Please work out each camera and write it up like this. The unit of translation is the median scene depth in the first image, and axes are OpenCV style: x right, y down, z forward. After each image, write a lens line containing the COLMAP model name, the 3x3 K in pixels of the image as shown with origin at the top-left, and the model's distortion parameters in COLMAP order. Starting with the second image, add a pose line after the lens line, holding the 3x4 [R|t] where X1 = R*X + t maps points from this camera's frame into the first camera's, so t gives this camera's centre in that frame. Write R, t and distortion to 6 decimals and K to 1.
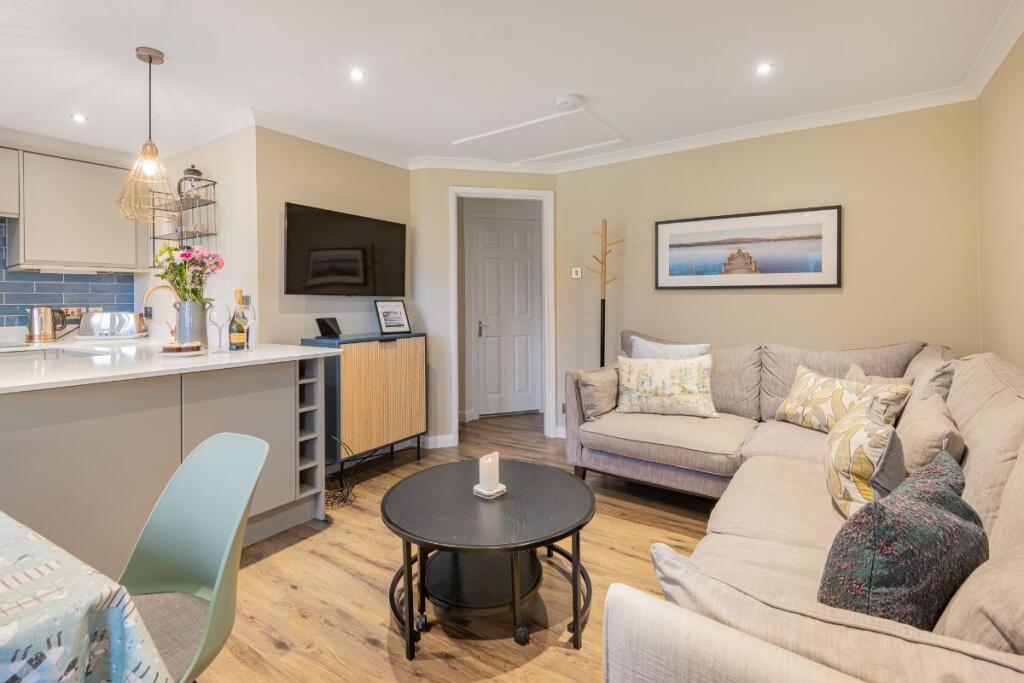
lens RADIAL K [[485.6, 0, 514.6], [0, 485.6, 303.0], [0, 0, 1]] dist [0.000567, -0.003069]
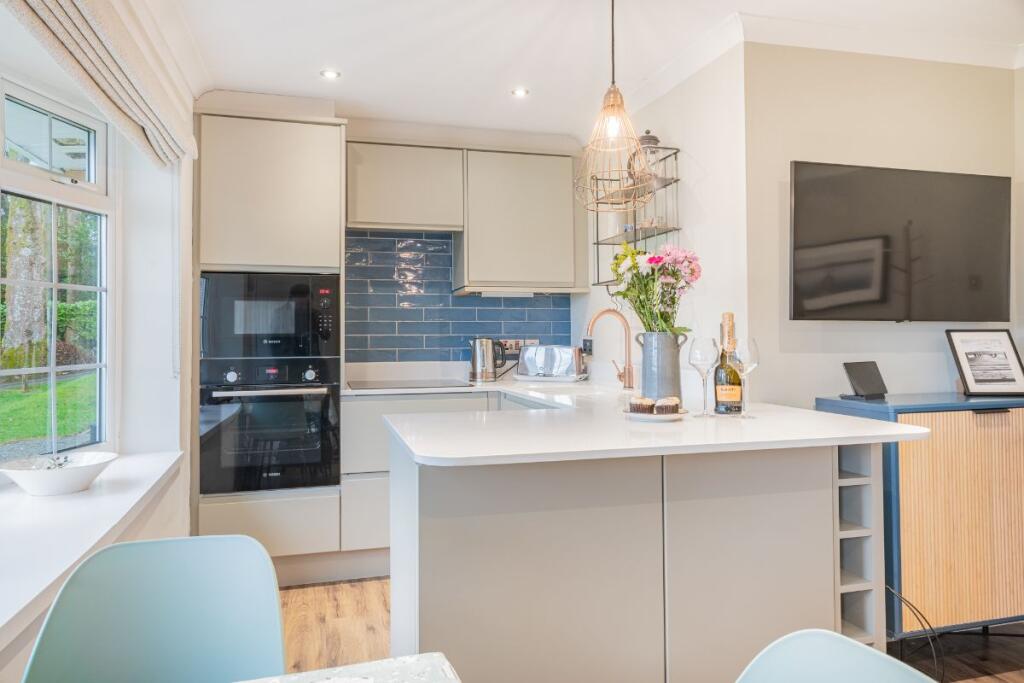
lens RADIAL K [[701.4, 0, 513.1], [0, 701.4, 337.5], [0, 0, 1]] dist [0.001594, 0.000574]
pose [[0.757130, 0.006287, -0.653234, -0.169365], [-0.001284, 0.999966, 0.008135, -0.002988], [0.653263, -0.005320, 0.757113, 0.141021]]
